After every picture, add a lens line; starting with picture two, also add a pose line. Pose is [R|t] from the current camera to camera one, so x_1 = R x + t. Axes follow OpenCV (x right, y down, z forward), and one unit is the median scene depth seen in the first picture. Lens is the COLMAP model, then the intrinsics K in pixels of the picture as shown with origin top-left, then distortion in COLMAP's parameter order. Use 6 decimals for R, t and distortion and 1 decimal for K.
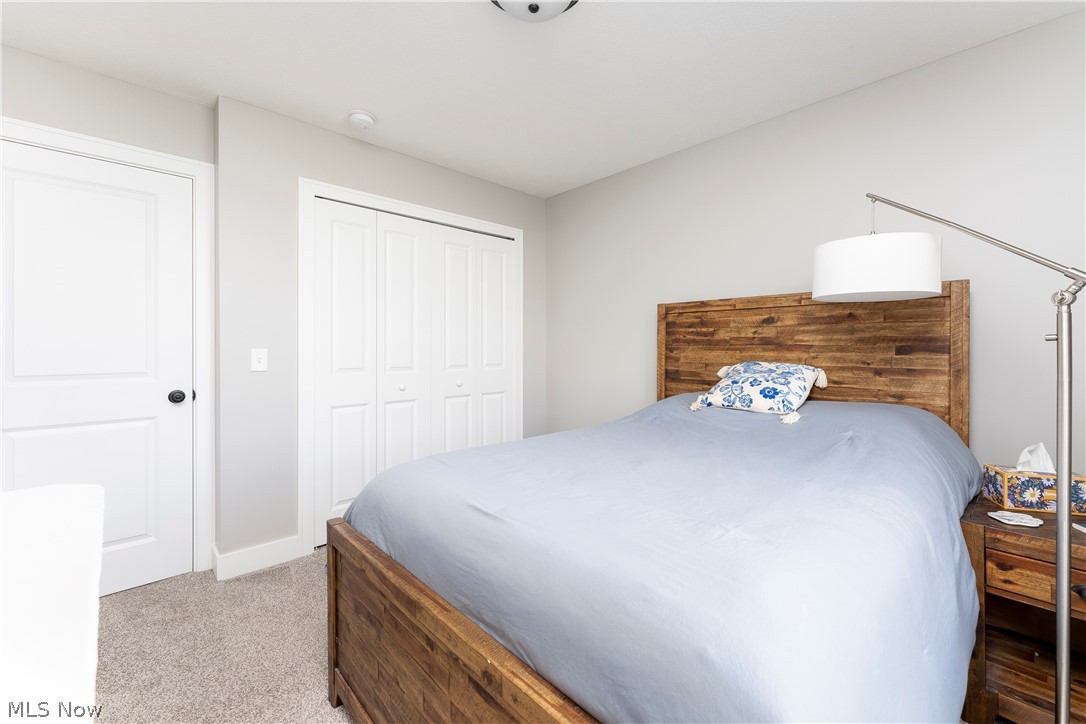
lens RADIAL K [[436.1, 0, 533.6], [0, 436.1, 353.2], [0, 0, 1]] dist [0.000896, 0.000022]
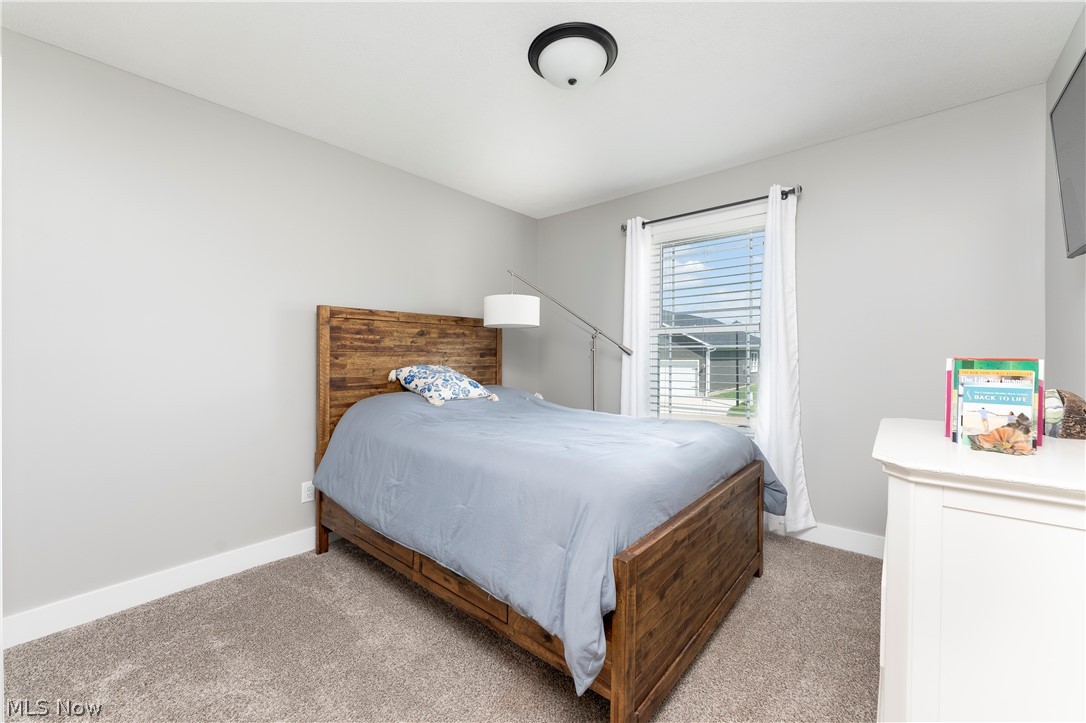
lens RADIAL K [[436.1, 0, 533.6], [0, 436.1, 352.7], [0, 0, 1]] dist [0.000896, 0.000022]
pose [[-0.107617, 0.003040, 0.994188, -0.721524], [0.015251, 0.999883, -0.001407, -0.008490], [-0.994075, 0.015011, -0.107650, 0.741000]]
